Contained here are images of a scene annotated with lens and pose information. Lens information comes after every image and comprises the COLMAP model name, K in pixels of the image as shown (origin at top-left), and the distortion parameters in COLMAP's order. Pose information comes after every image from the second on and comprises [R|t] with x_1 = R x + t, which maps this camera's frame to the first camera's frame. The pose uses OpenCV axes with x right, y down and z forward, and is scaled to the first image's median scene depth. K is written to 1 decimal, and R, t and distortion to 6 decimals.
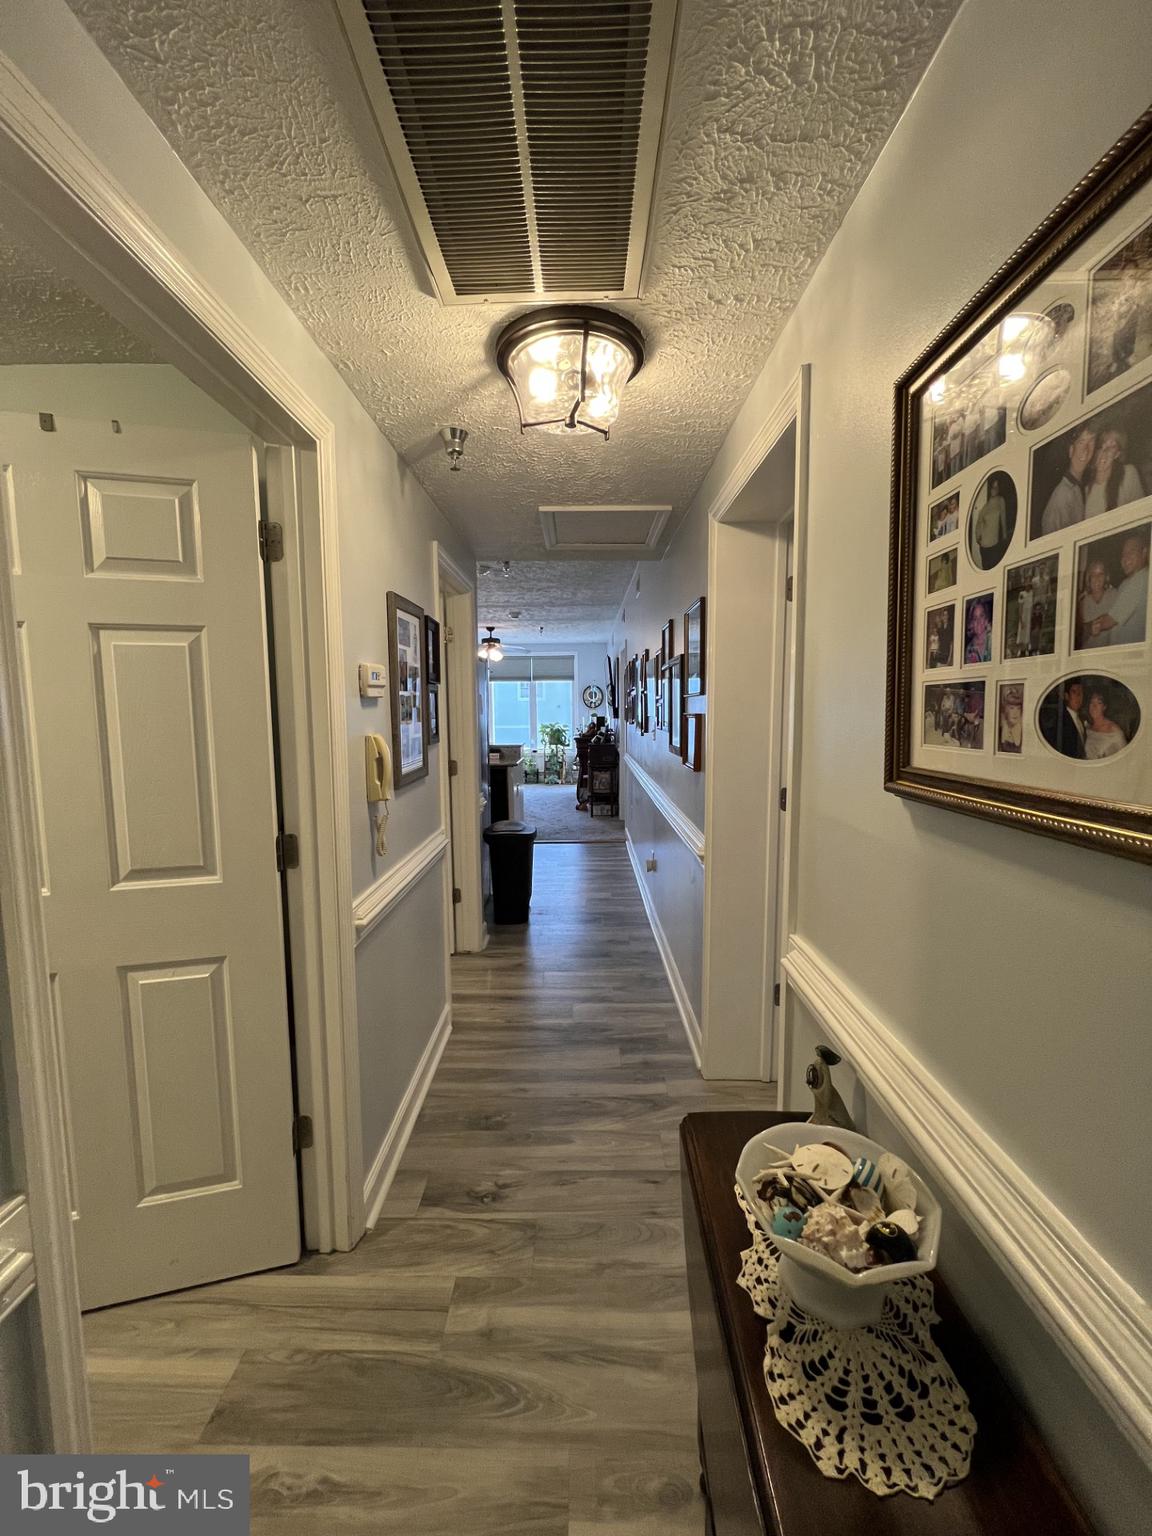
lens RADIAL K [[623.3, 0, 572.2], [0, 623.3, 763.6], [0, 0, 1]] dist [0.008087, -0.000026]
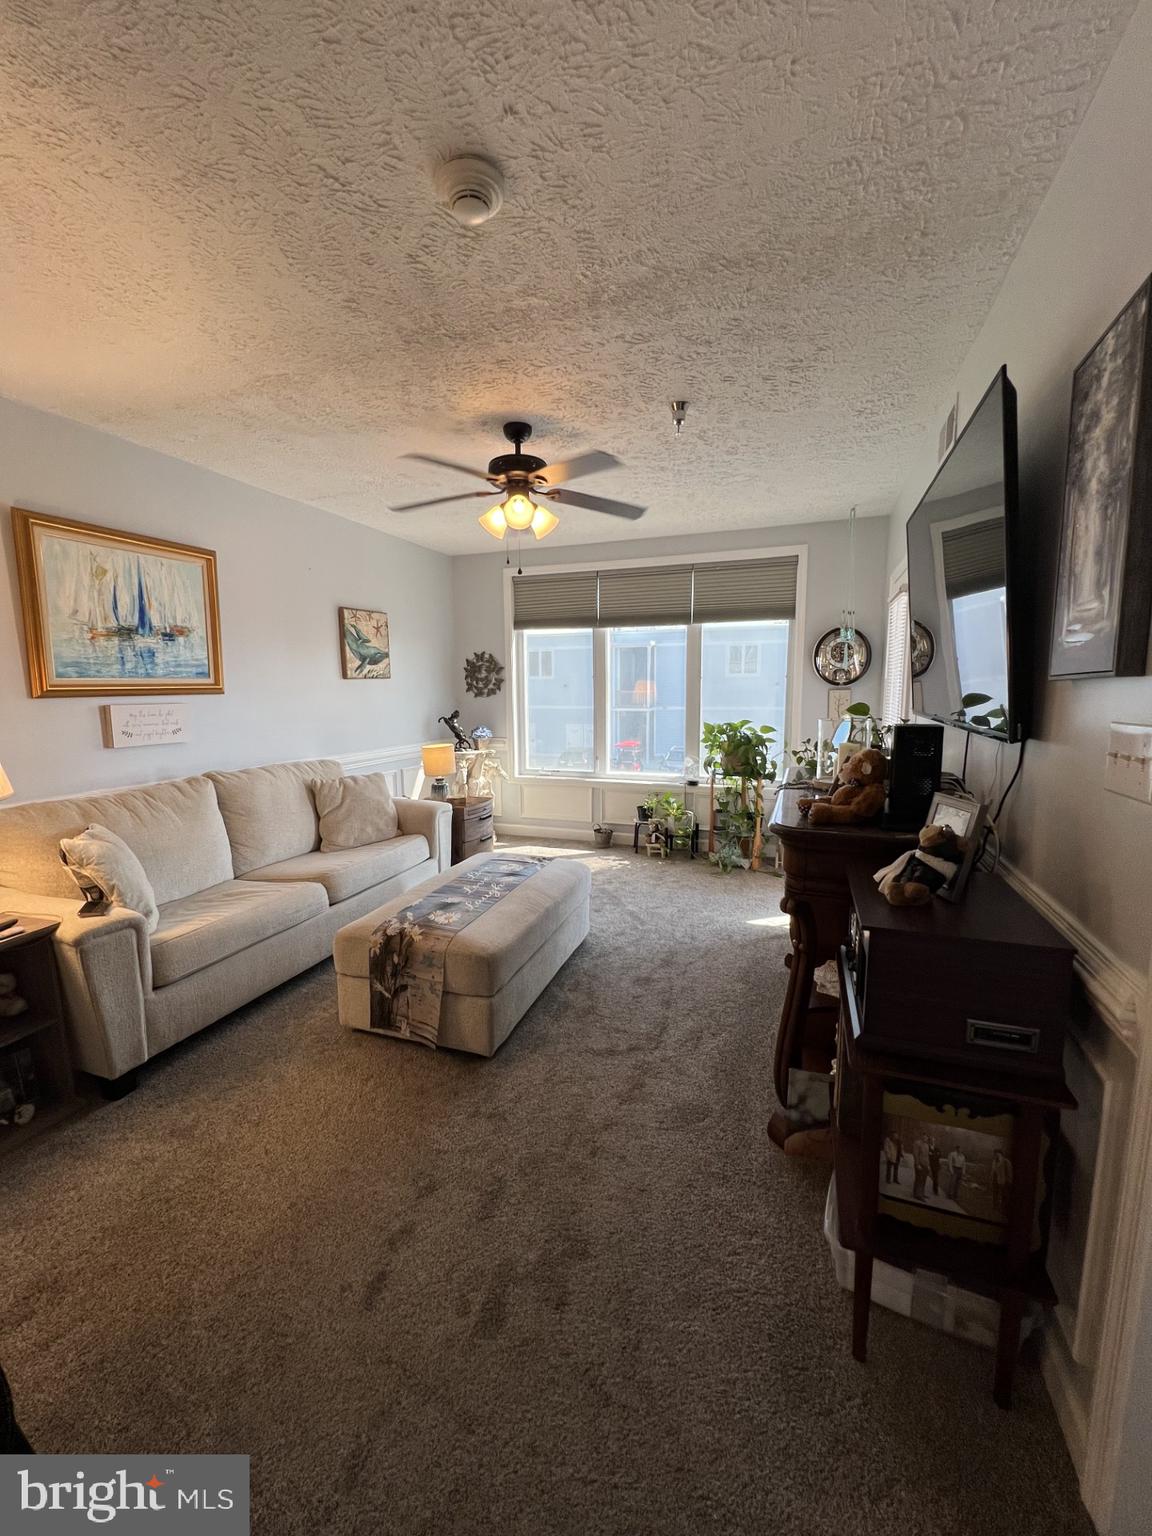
lens RADIAL K [[623.3, 0, 581.0], [0, 623.3, 760.3], [0, 0, 1]] dist [0.008087, -0.000026]
pose [[0.946815, 0.045056, -0.318610, 0.004927], [-0.033432, 0.998564, 0.041863, -0.052590], [0.320038, -0.028985, 0.946961, 0.570530]]
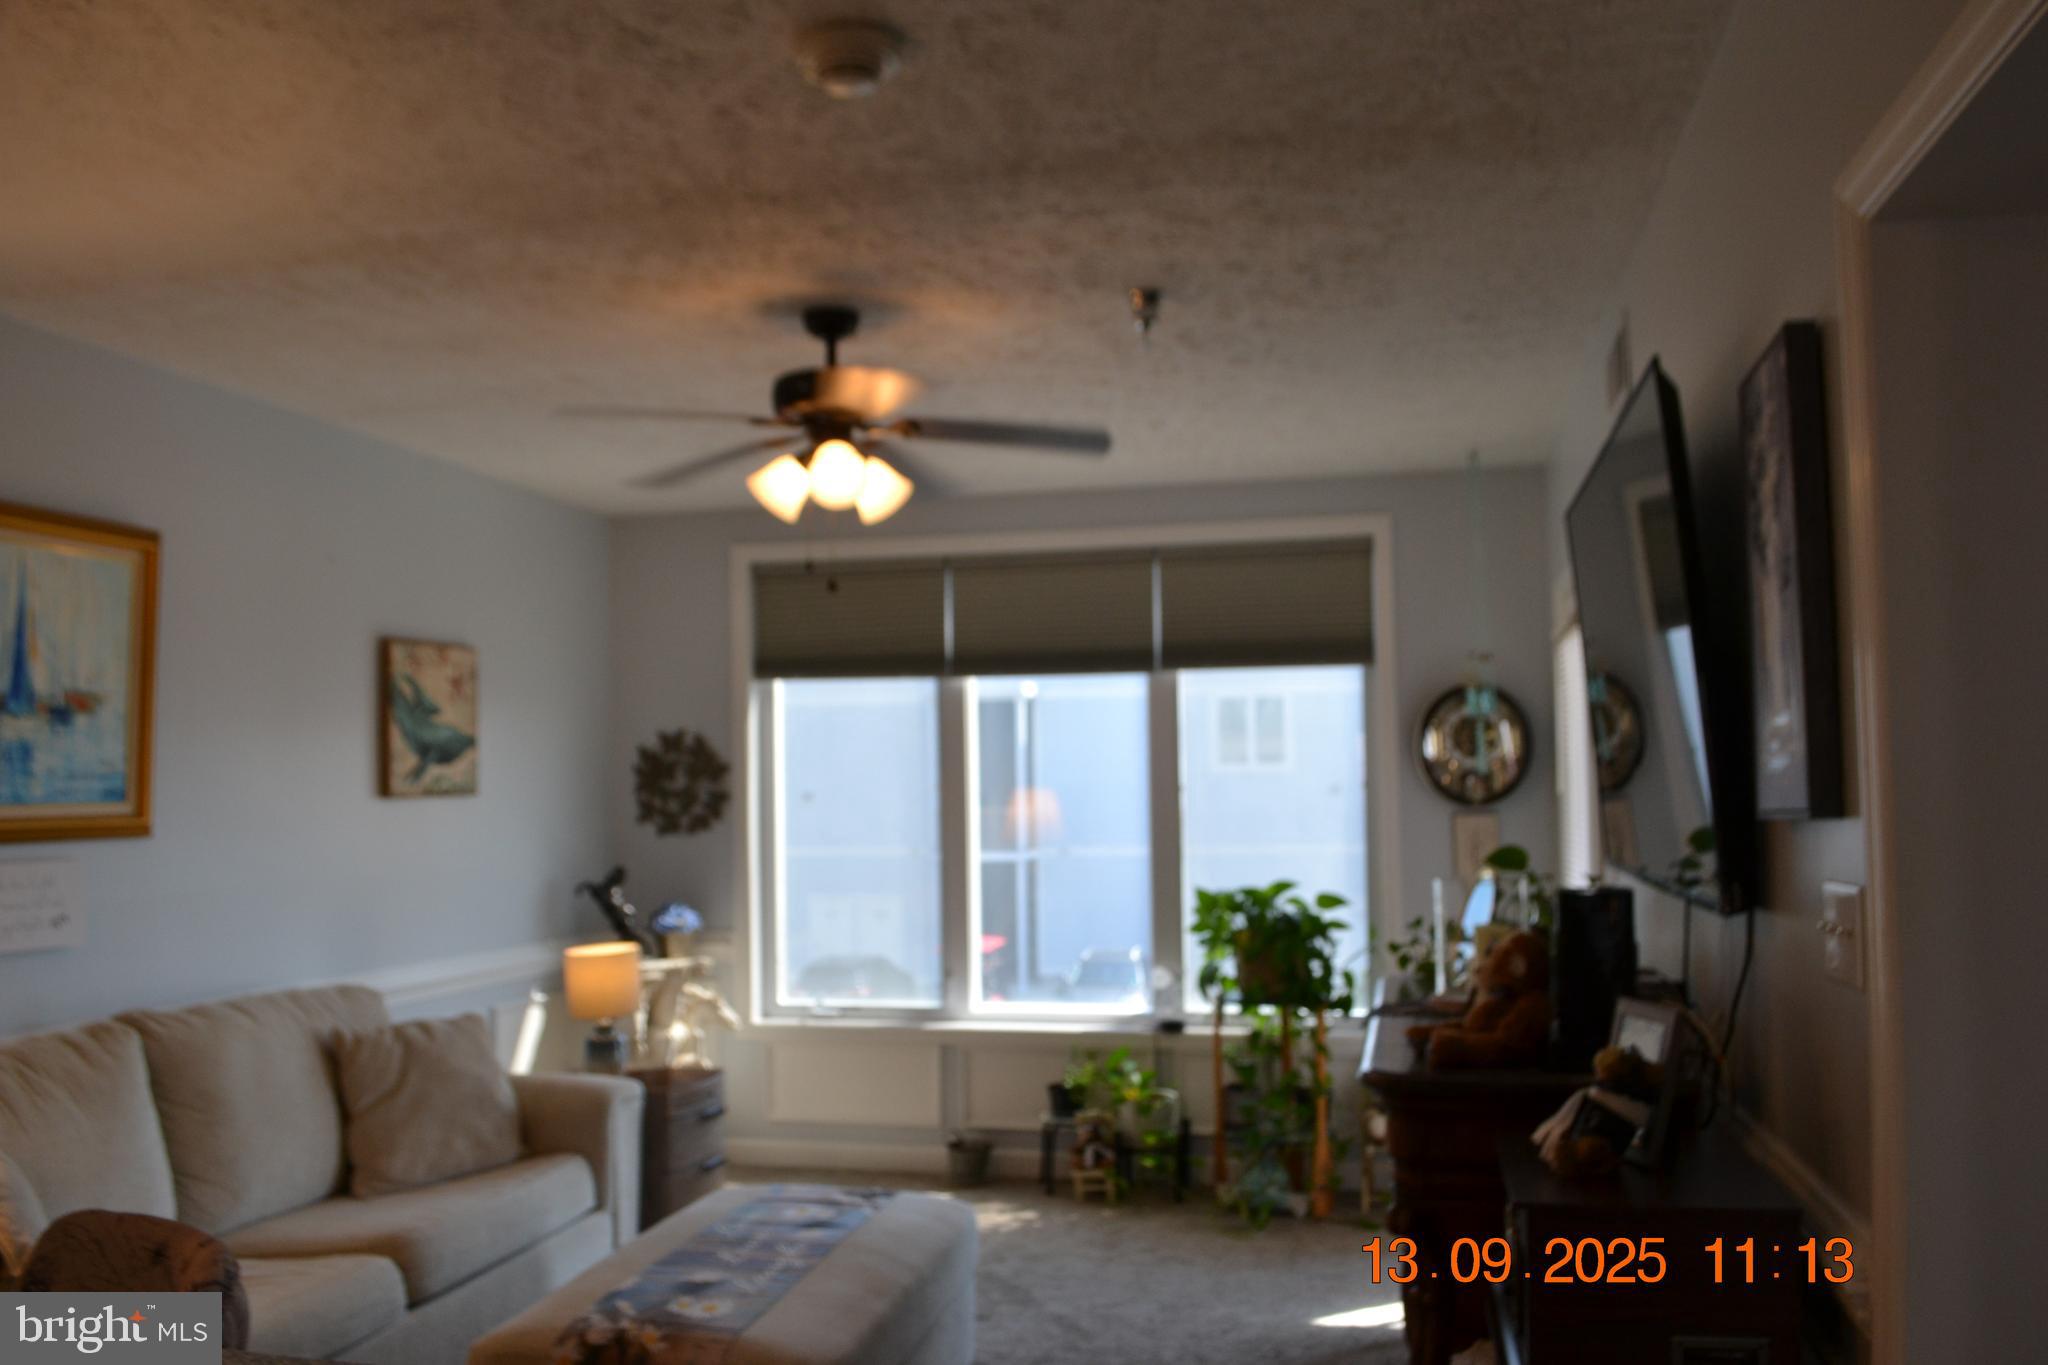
lens RADIAL K [[1637.3, 0, 1025.6], [0, 1637.3, 690.4], [0, 0, 1]] dist [-0.043925, 0.002209]
pose [[0.977990, -0.012962, -0.208249, 0.002941], [-0.017205, 0.989659, -0.142401, -0.050933], [0.207941, 0.142850, 0.967654, 0.492507]]
